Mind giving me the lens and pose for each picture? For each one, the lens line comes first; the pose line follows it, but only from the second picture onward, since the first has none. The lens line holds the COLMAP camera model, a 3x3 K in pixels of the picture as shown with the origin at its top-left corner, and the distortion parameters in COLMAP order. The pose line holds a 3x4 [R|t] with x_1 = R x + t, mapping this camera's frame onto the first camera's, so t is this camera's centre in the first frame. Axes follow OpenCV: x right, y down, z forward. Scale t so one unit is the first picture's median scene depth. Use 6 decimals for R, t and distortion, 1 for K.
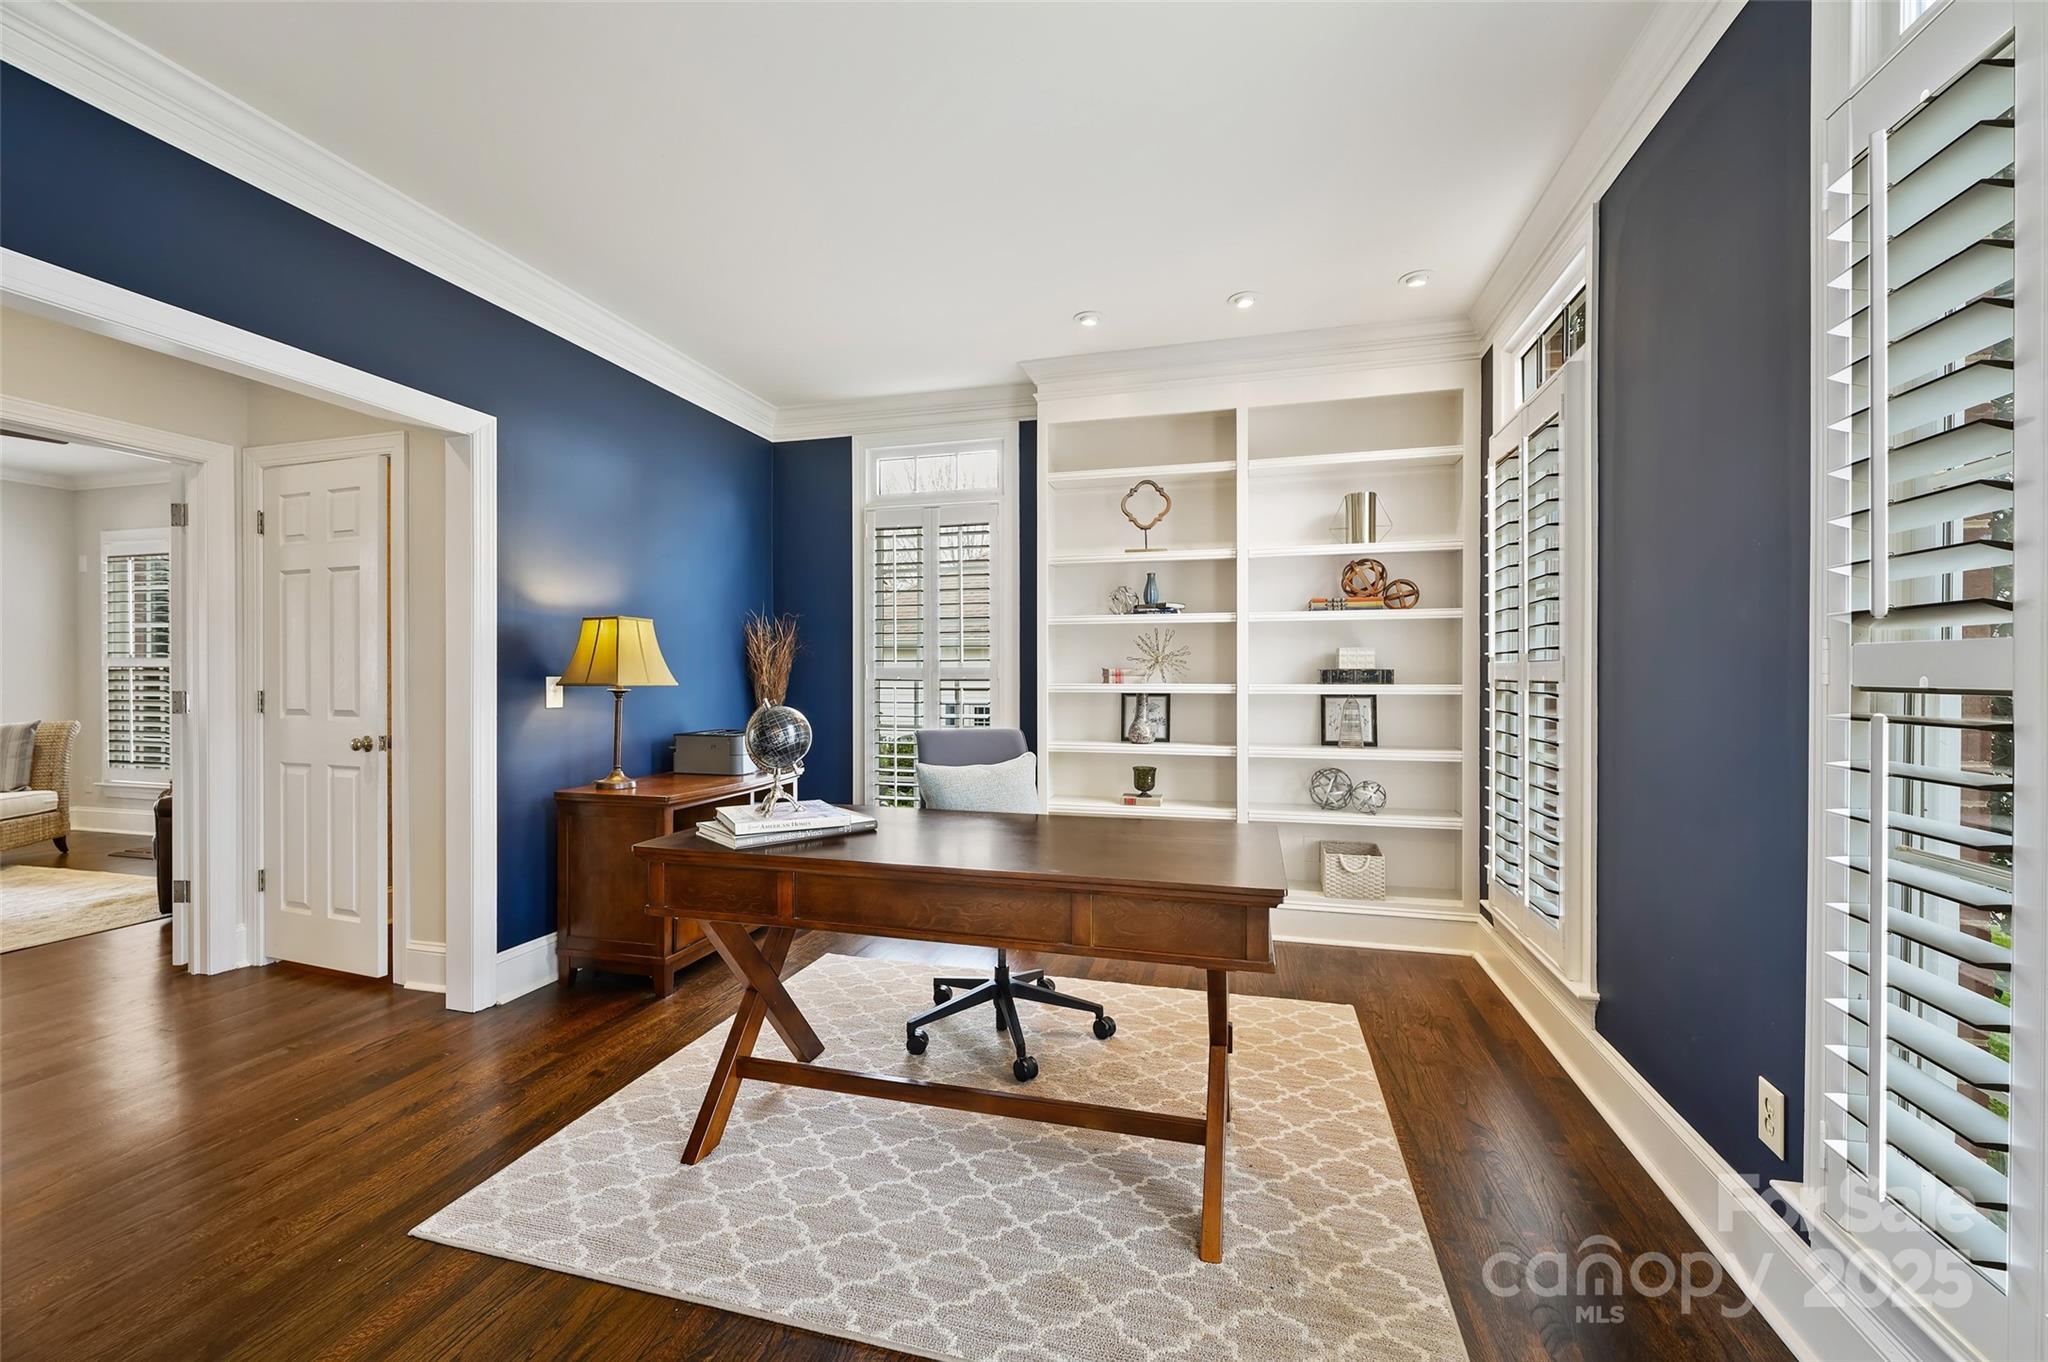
lens RADIAL K [[816.2, 0, 1006.8], [0, 816.2, 680.5], [0, 0, 1]] dist [-0.003486, 0.000356]
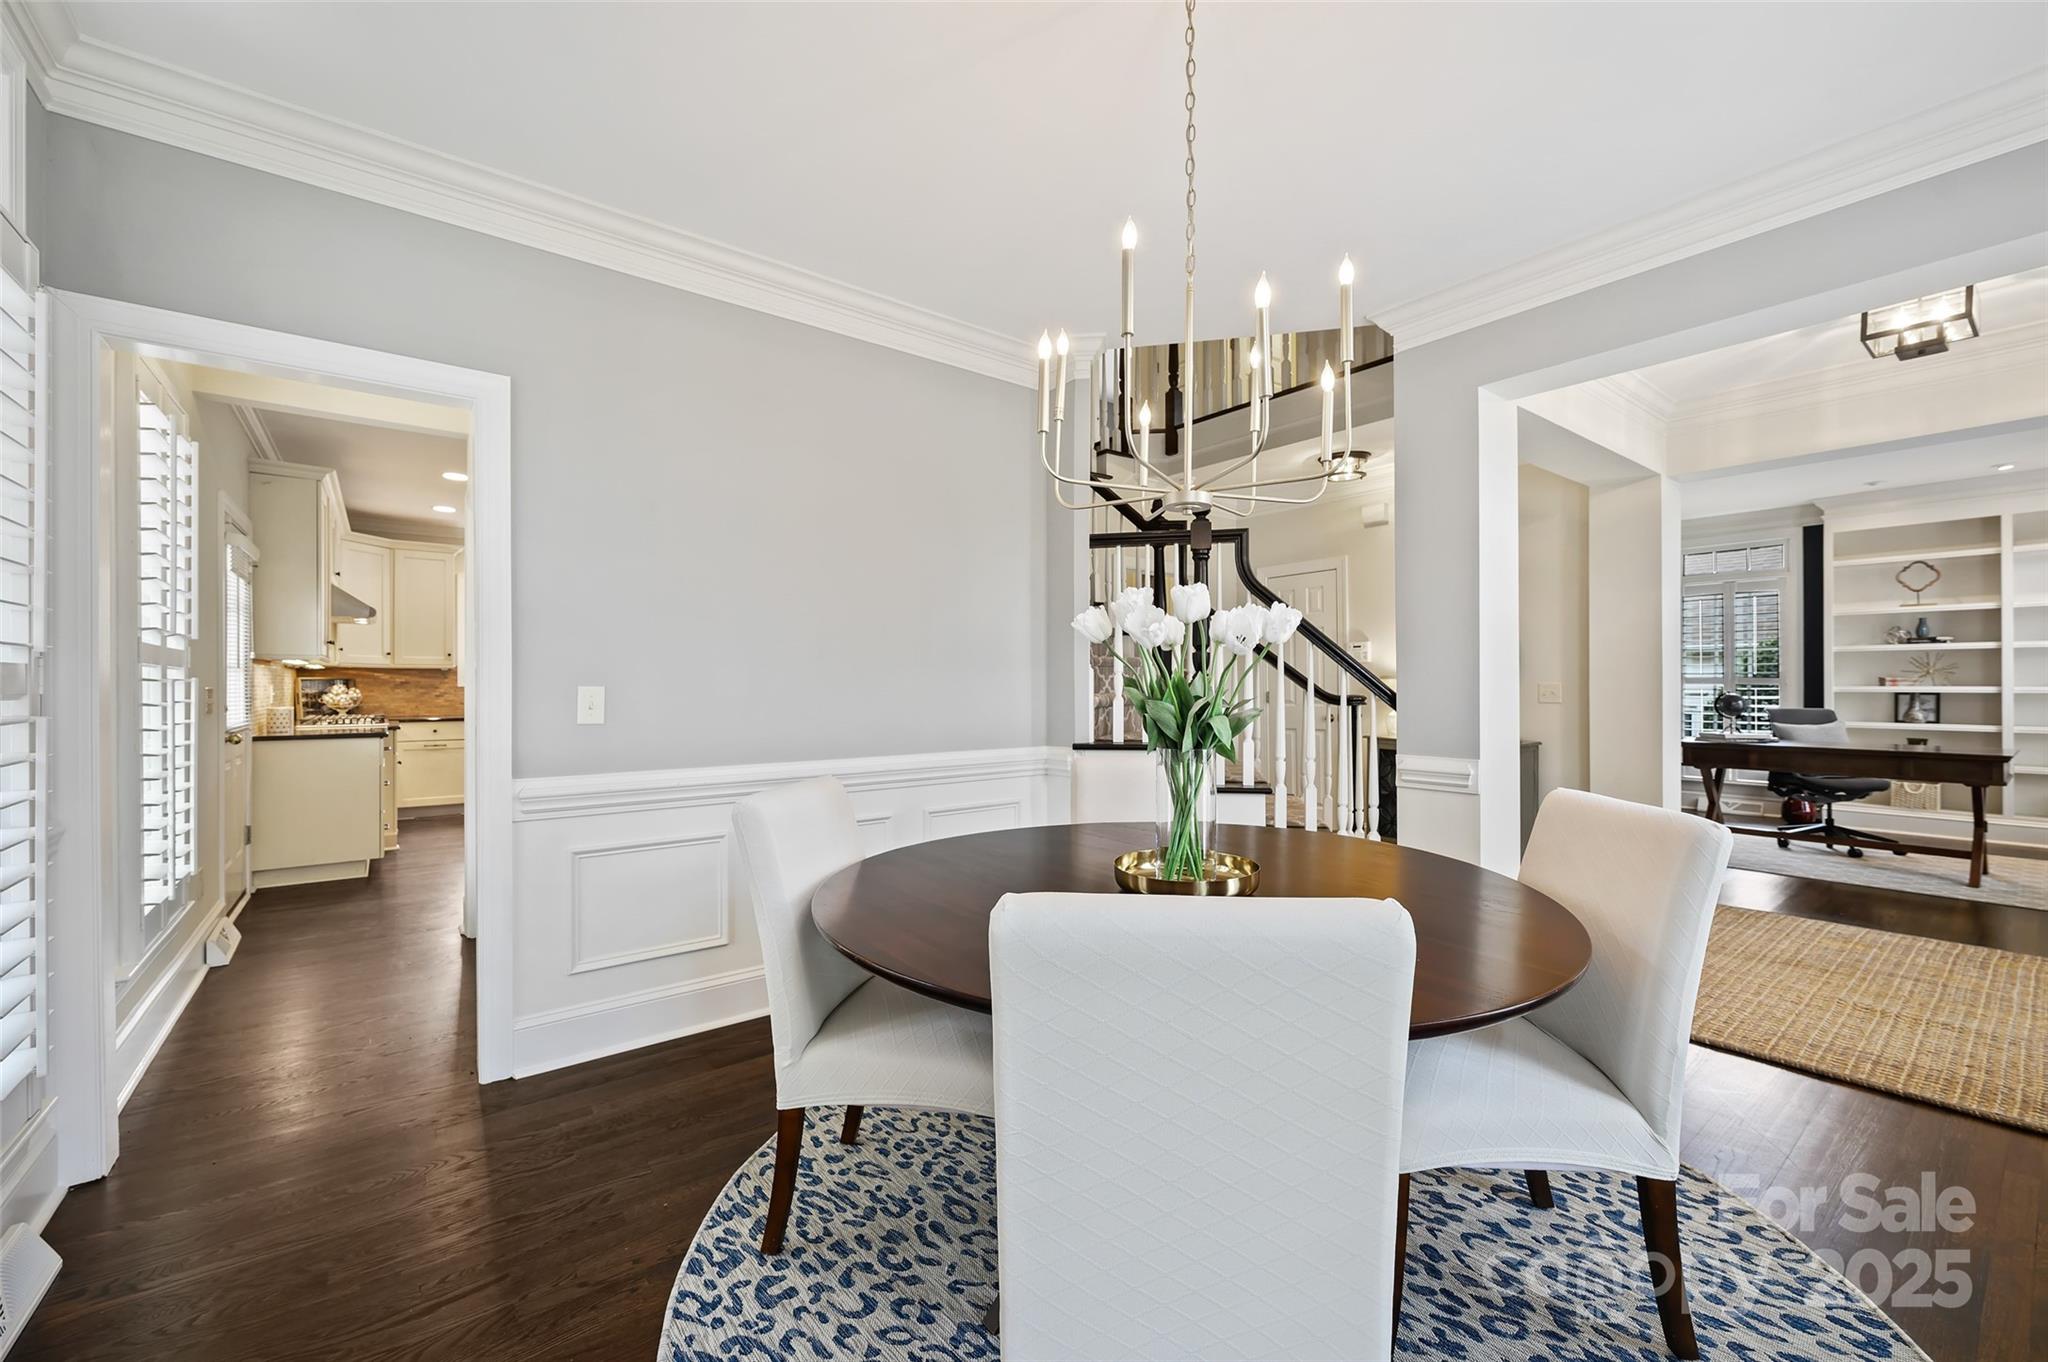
lens RADIAL K [[816.2, 0, 1021.0], [0, 816.2, 687.6], [0, 0, 1]] dist [-0.003486, 0.000356]
pose [[0.808253, 0.000449, -0.588835, -0.285863], [-0.002308, 0.999994, -0.002406, 0.012510], [0.588831, 0.003304, 0.808250, -1.214453]]
